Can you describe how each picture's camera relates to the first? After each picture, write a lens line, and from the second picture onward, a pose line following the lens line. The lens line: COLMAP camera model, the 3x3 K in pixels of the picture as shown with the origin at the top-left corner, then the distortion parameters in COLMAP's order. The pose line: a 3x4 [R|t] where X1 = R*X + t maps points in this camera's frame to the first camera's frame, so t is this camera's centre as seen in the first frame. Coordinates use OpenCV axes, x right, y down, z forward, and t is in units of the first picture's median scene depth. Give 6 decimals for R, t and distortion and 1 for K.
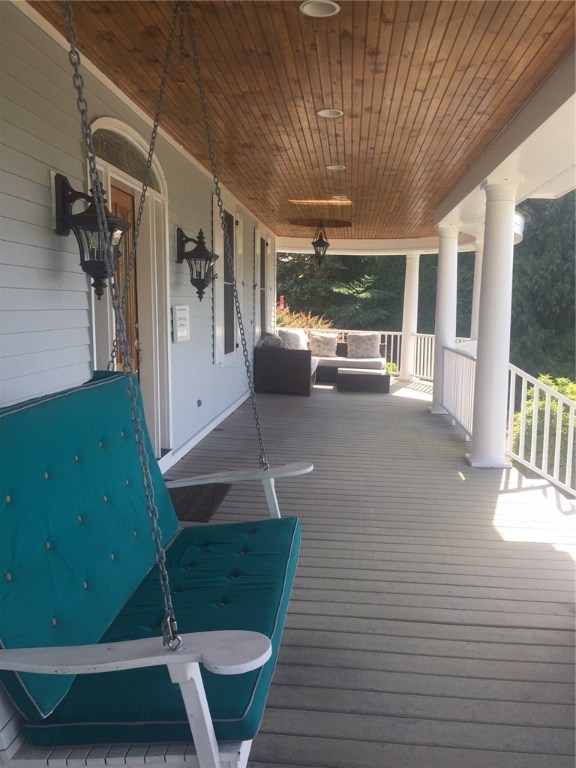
lens RADIAL K [[638.2, 0, 288.9], [0, 638.2, 384.4], [0, 0, 1]] dist [0.007234, 0.002873]
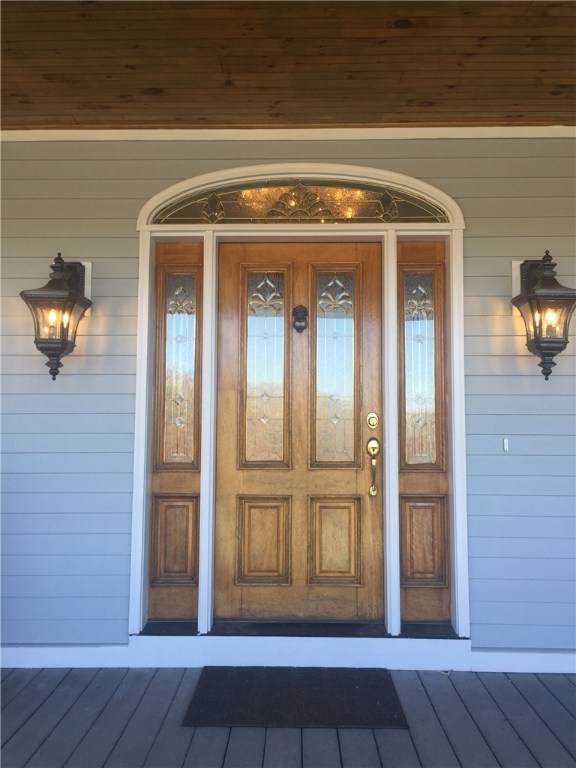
lens RADIAL K [[638.2, 0, 287.7], [0, 638.2, 383.5], [0, 0, 1]] dist [0.007234, 0.002873]
pose [[0.077236, -0.083998, -0.993468, 0.462344], [-0.132057, 0.986803, -0.093701, -0.057121], [0.988228, 0.138432, 0.065124, 0.901044]]
